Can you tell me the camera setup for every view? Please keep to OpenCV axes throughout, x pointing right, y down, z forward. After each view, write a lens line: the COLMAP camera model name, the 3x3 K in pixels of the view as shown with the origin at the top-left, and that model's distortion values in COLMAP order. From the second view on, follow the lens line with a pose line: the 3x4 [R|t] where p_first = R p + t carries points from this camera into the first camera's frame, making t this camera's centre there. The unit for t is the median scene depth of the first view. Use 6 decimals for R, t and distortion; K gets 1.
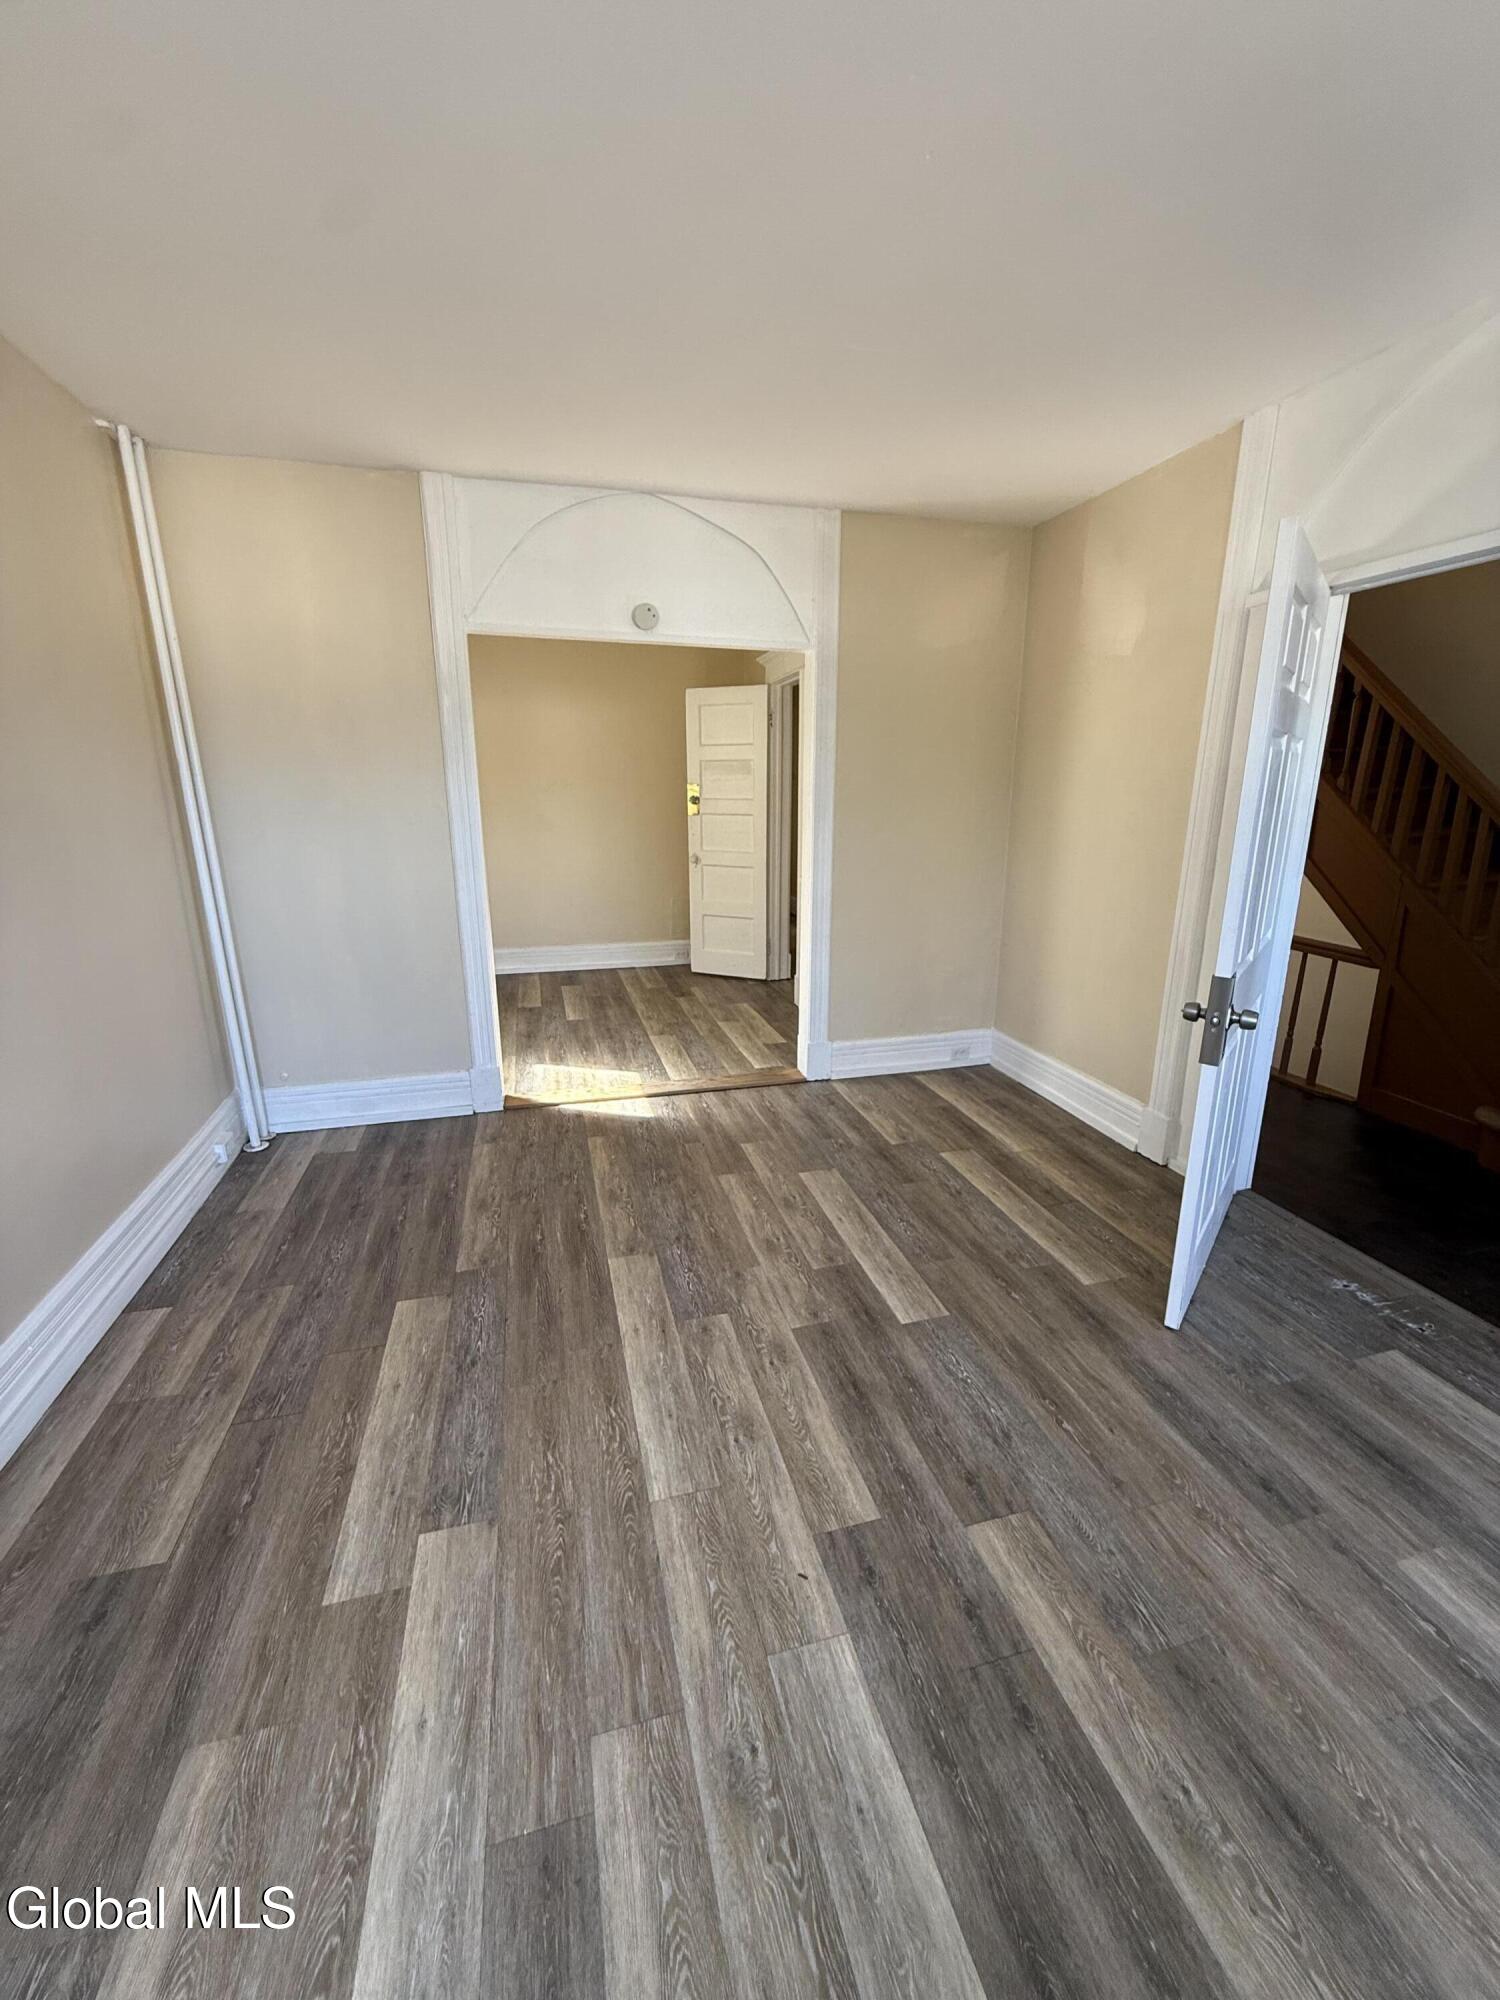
lens RADIAL K [[803.5, 0, 794.3], [0, 803.5, 1016.0], [0, 0, 1]] dist [-0.000405, -0.000030]
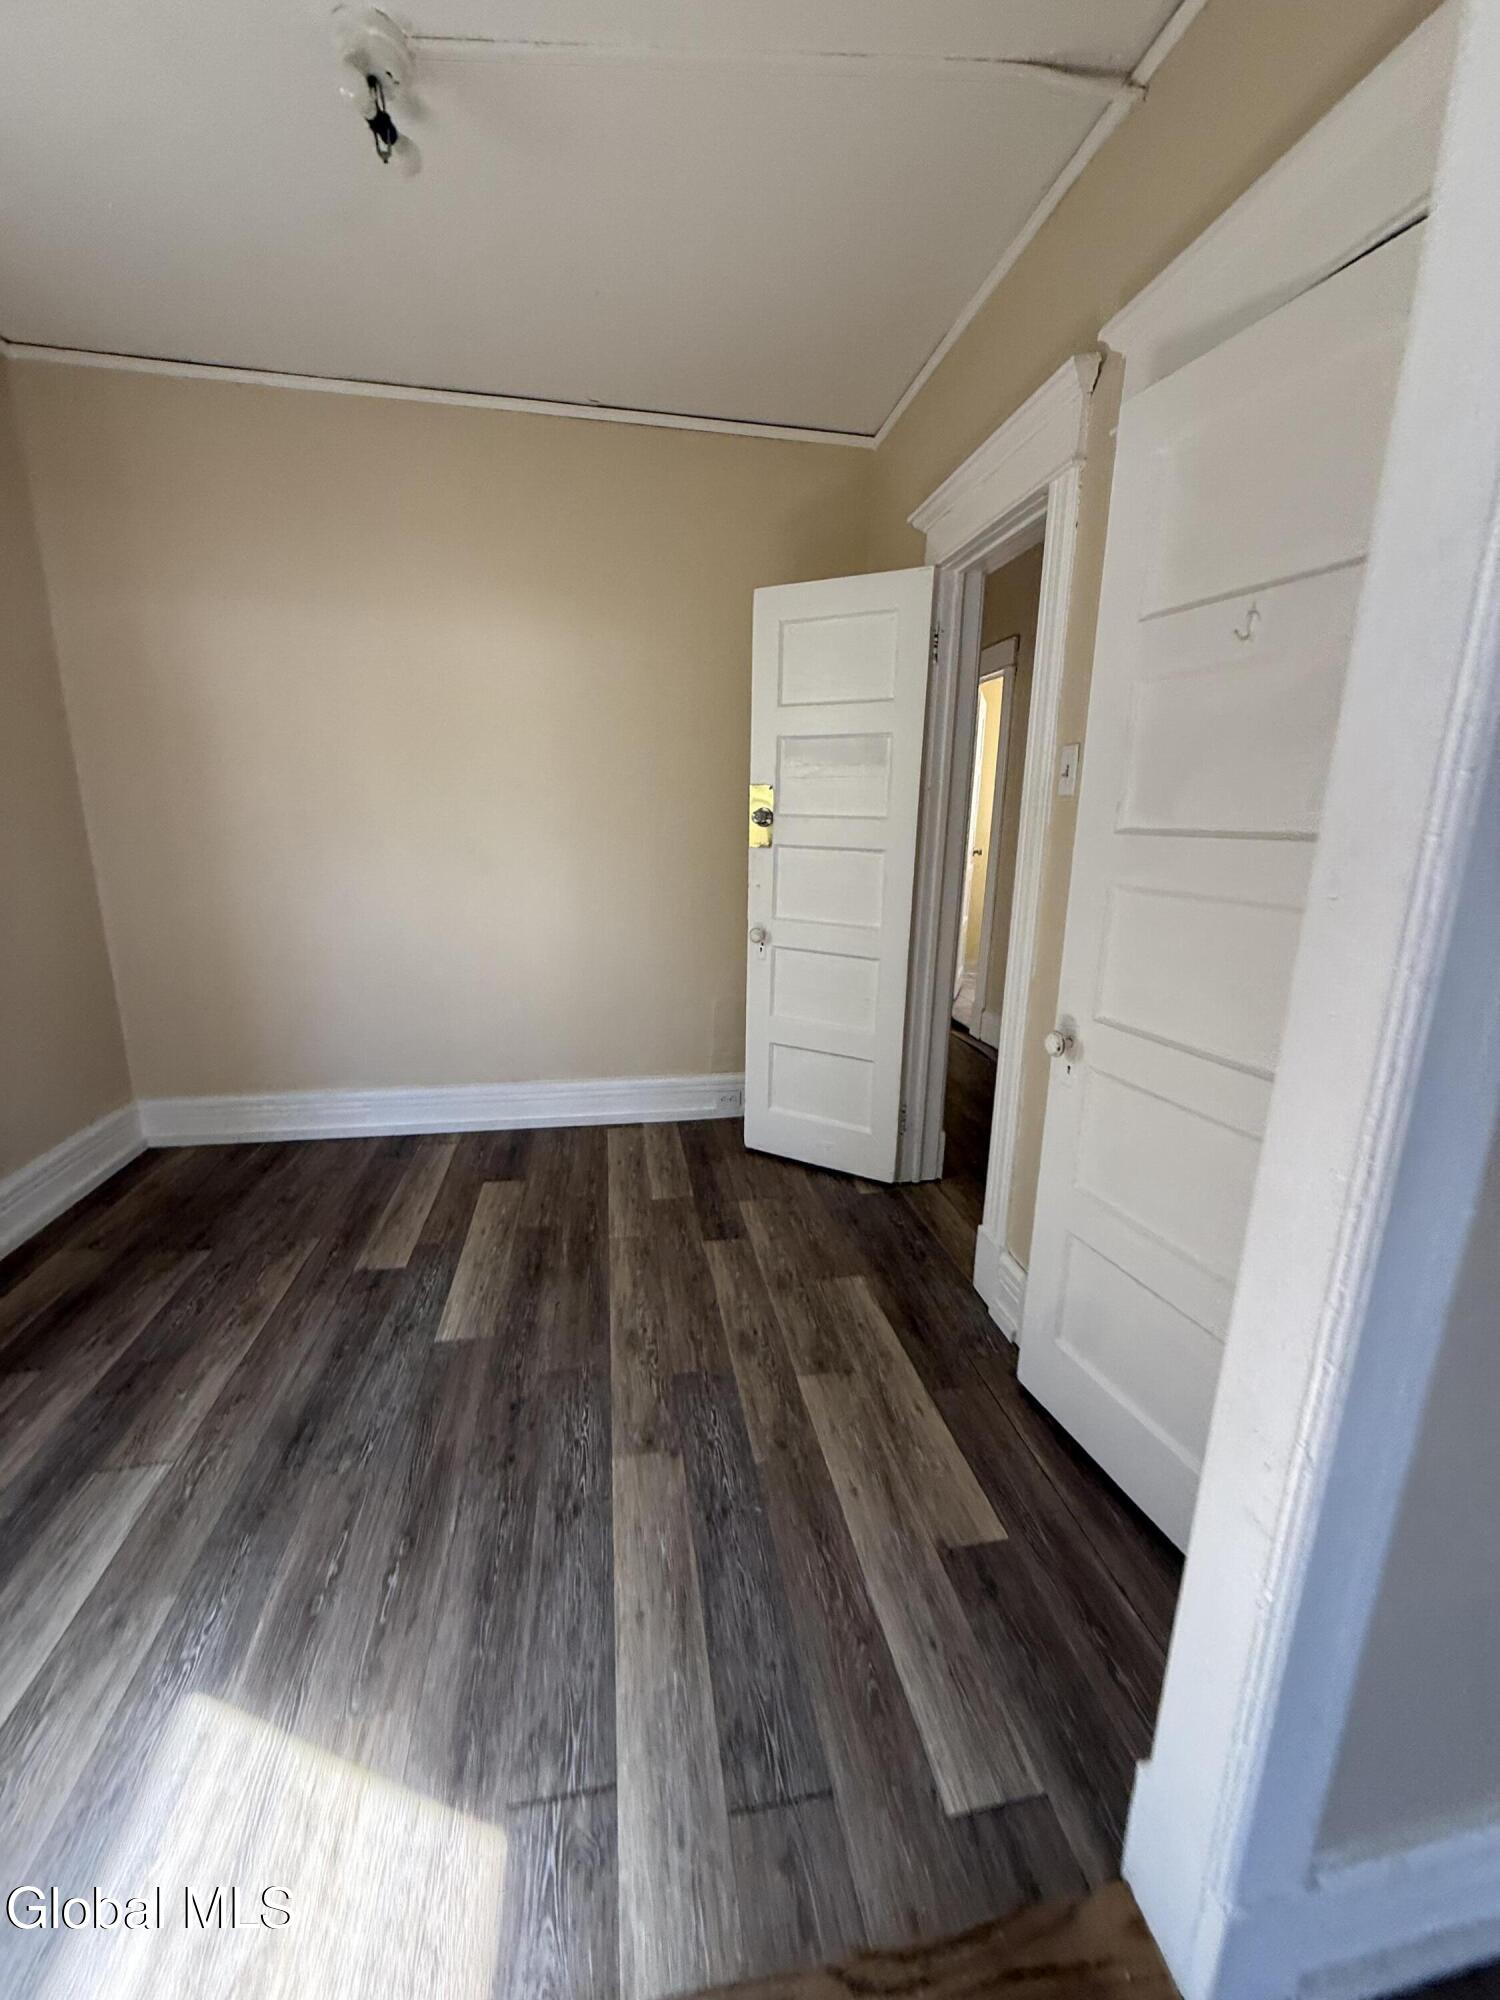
lens RADIAL K [[803.5, 0, 748.5], [0, 803.5, 1000.1], [0, 0, 1]] dist [-0.000405, -0.000030]
pose [[0.990679, 0.038304, -0.130720, -0.070440], [-0.043565, 0.998342, -0.037625, -0.150047], [0.129062, 0.042970, 0.990705, 0.560822]]
